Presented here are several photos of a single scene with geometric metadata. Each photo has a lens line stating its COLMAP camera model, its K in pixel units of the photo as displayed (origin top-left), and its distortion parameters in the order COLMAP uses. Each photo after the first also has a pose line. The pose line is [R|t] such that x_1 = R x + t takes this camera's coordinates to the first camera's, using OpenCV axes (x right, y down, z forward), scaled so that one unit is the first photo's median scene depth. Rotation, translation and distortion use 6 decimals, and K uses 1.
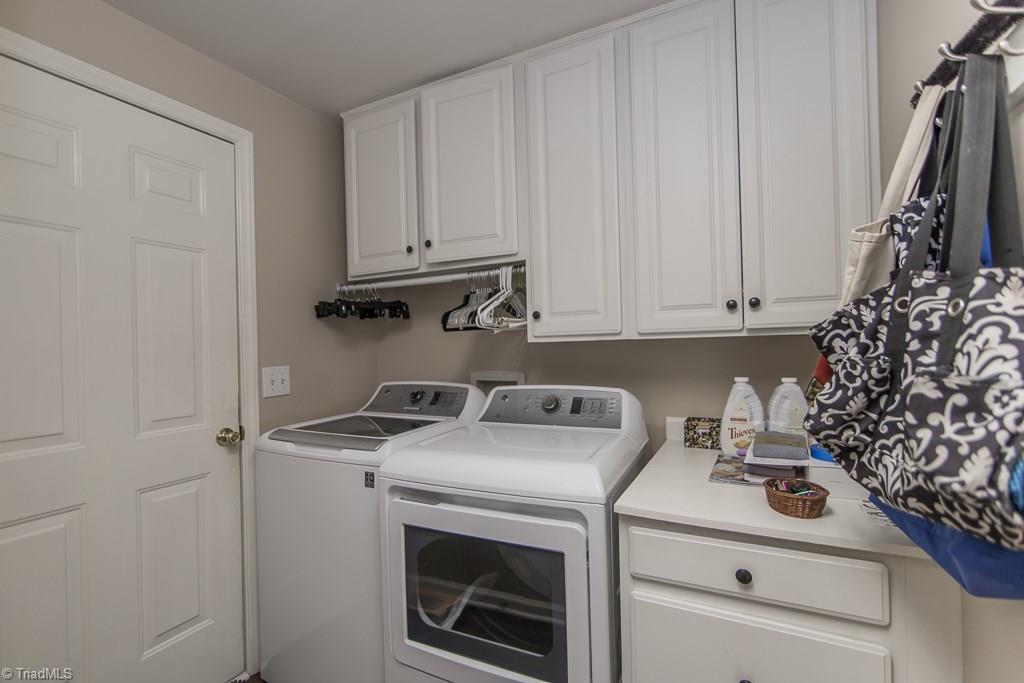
lens RADIAL K [[464.8, 0, 512.2], [0, 464.8, 339.4], [0, 0, 1]] dist [0.005660, -0.002393]
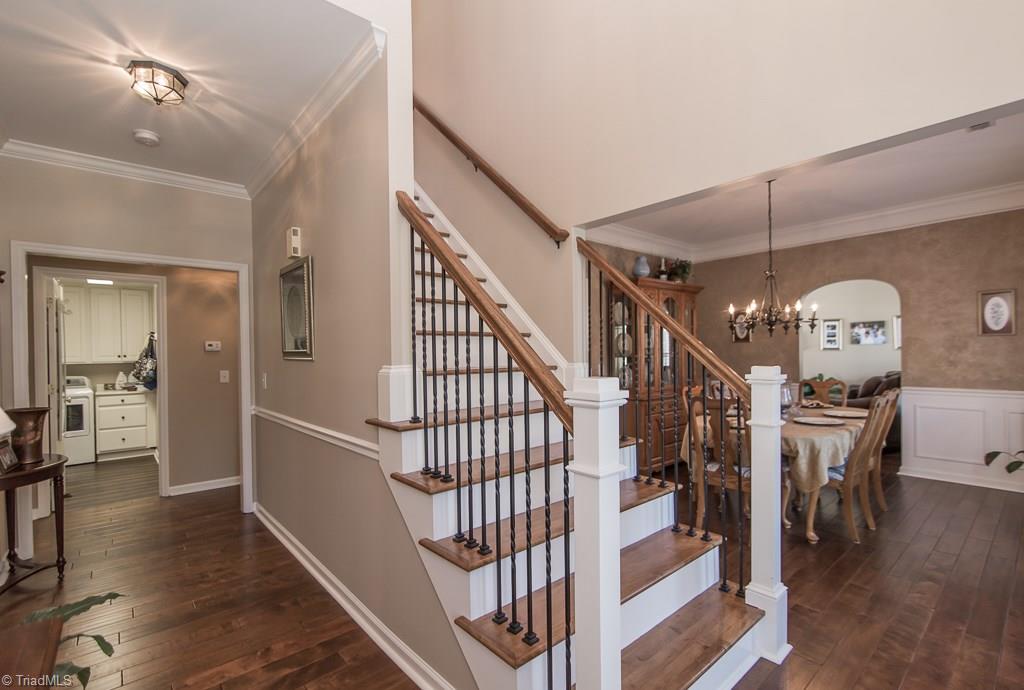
lens RADIAL K [[464.8, 0, 515.0], [0, 464.8, 349.6], [0, 0, 1]] dist [0.005660, -0.002393]
pose [[0.385419, 0.013392, 0.922644, -2.666157], [0.002559, 0.999875, -0.015582, -0.071318], [-0.922738, 0.008367, 0.385337, -5.149253]]
